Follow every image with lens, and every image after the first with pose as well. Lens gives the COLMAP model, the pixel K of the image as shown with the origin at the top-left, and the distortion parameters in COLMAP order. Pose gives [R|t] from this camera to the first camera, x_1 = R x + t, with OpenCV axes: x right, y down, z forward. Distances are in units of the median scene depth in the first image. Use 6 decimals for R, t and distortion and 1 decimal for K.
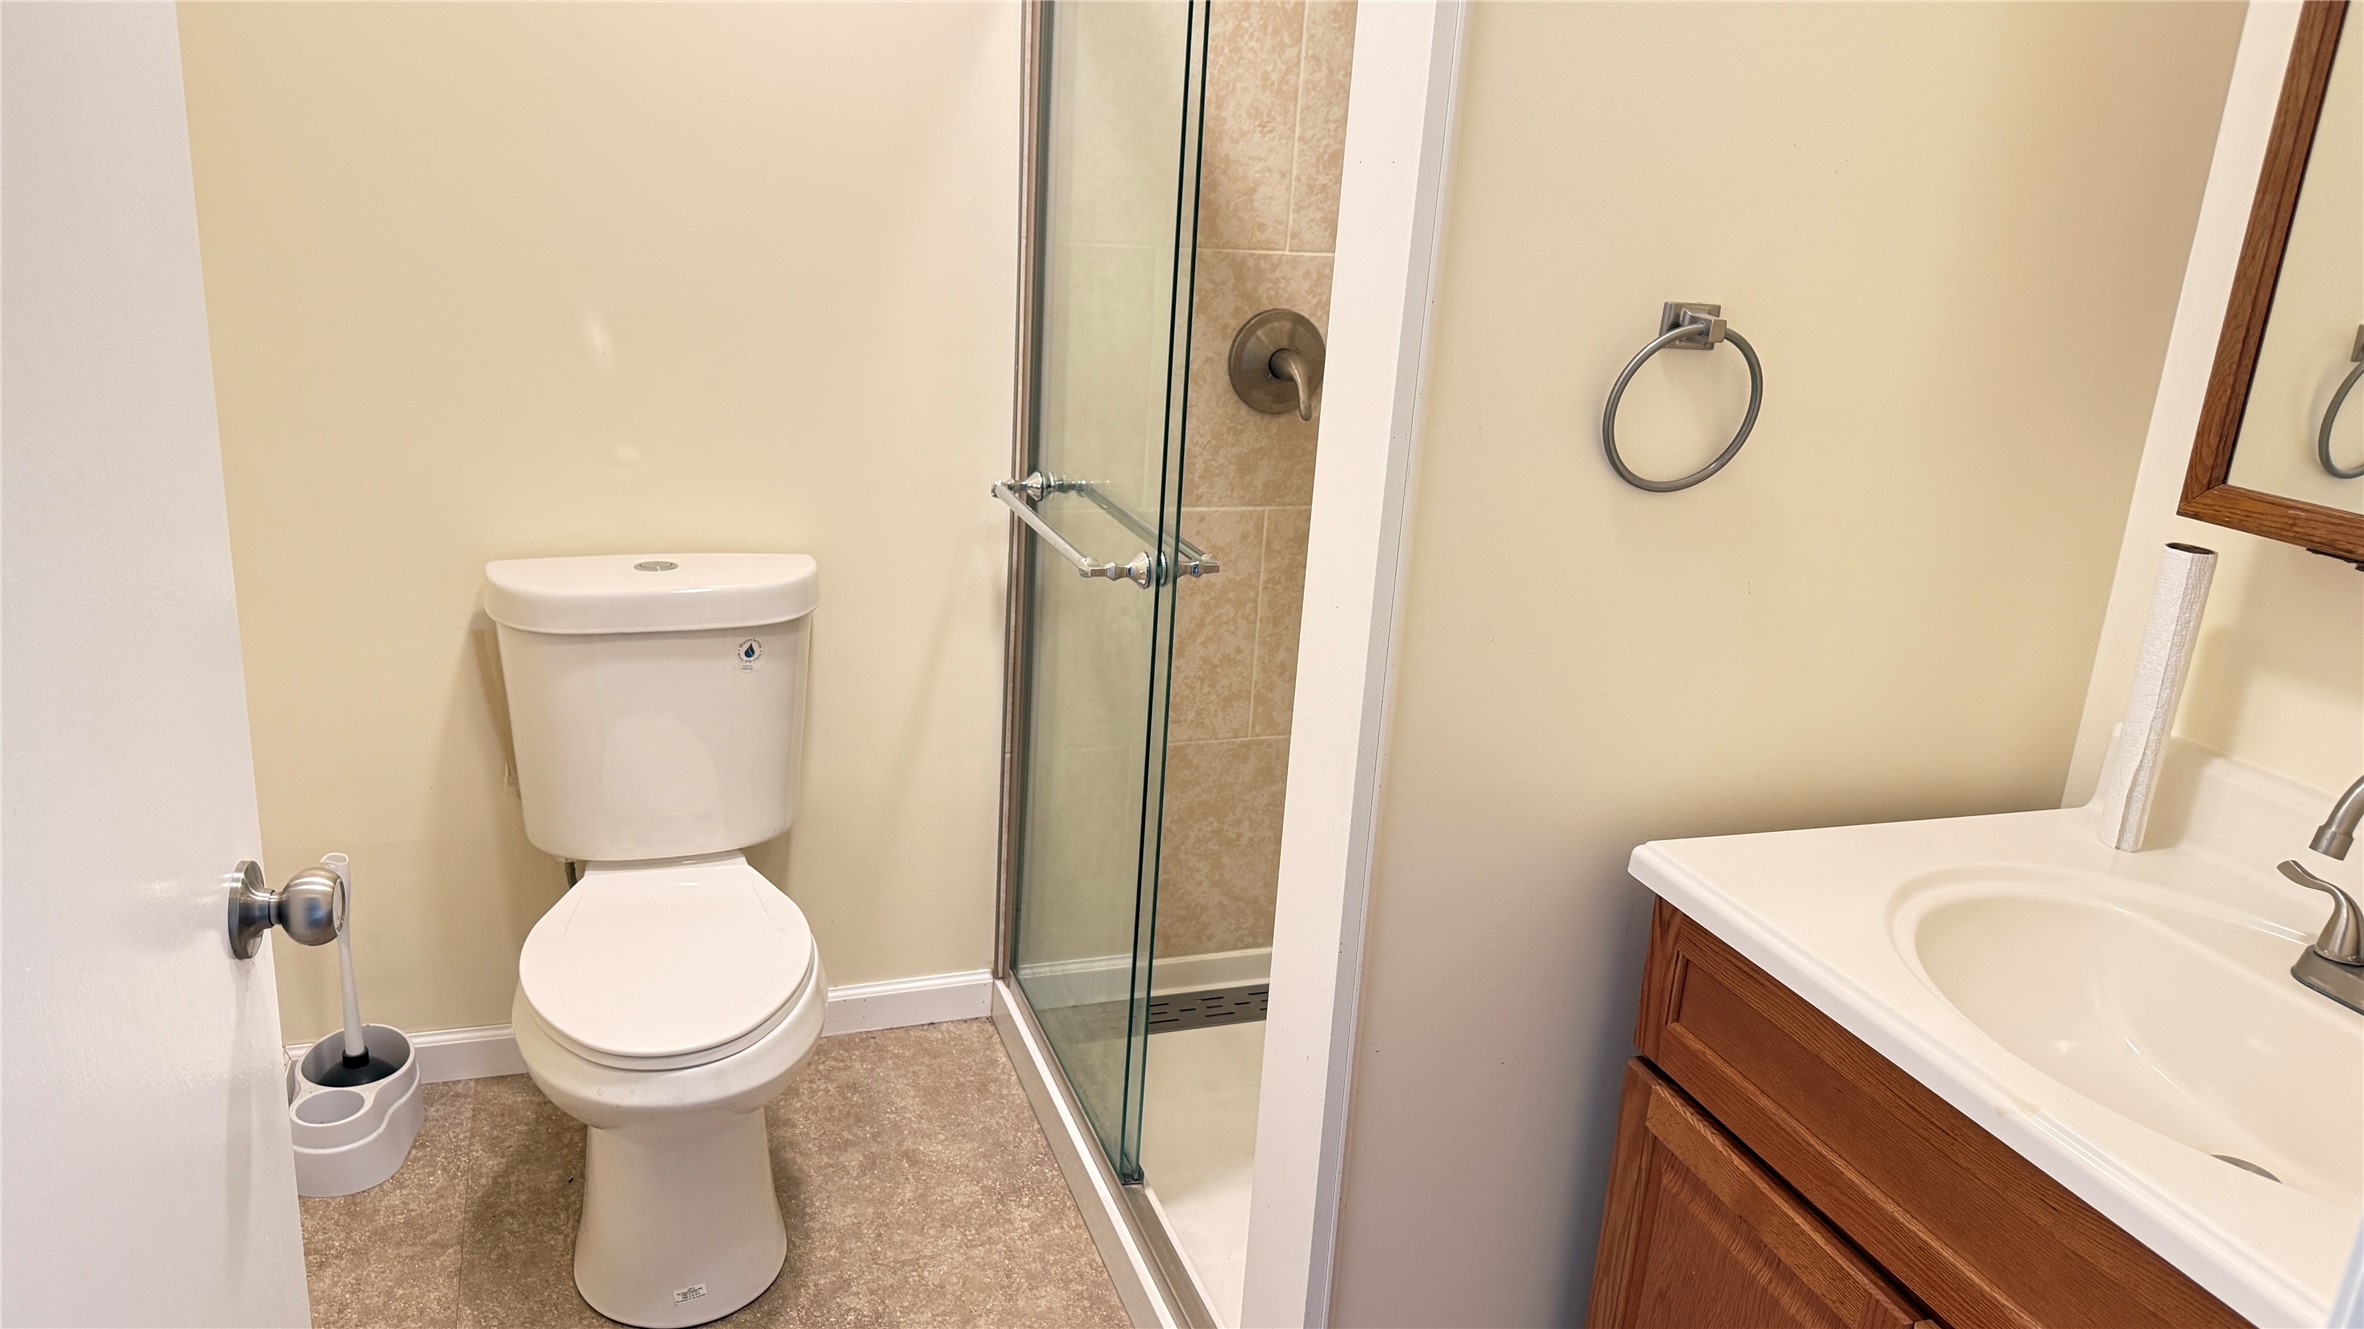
lens RADIAL K [[1648.9, 0, 1201.7], [0, 1648.9, 677.8], [0, 0, 1]] dist [0.020853, -0.047070]
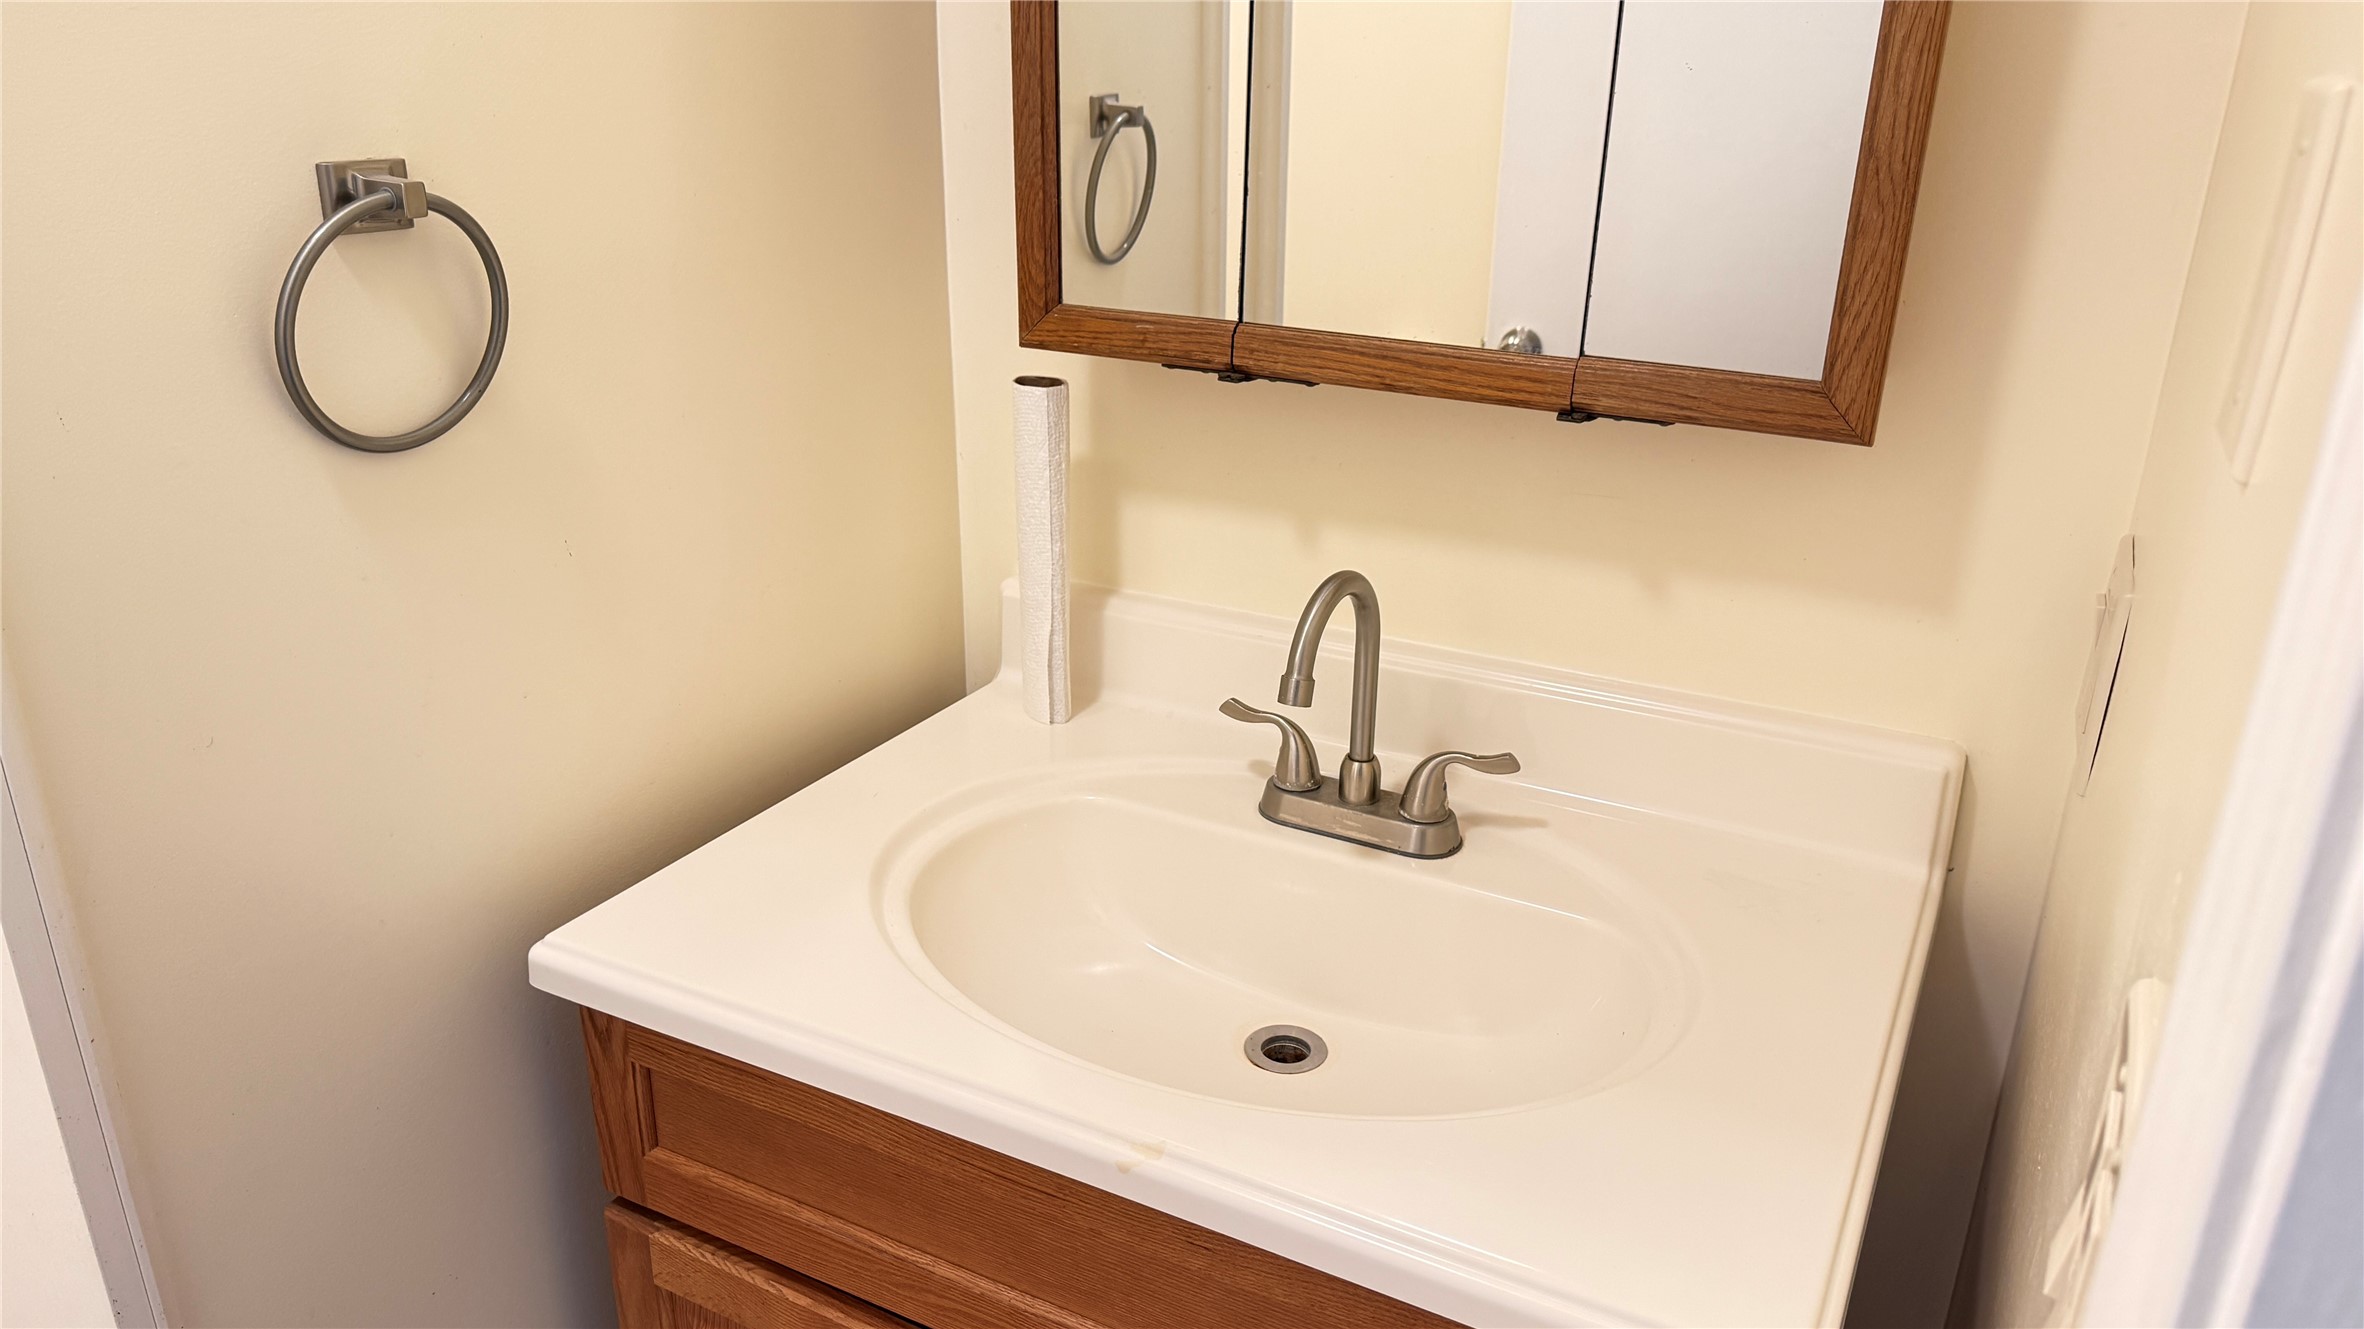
lens RADIAL K [[1648.9, 0, 1194.5], [0, 1648.9, 663.9], [0, 0, 1]] dist [0.020853, -0.047070]
pose [[0.723591, -0.298658, 0.622269, 0.068081], [0.233258, 0.954308, 0.186782, -0.081340], [-0.649620, 0.009996, 0.760193, 0.286201]]
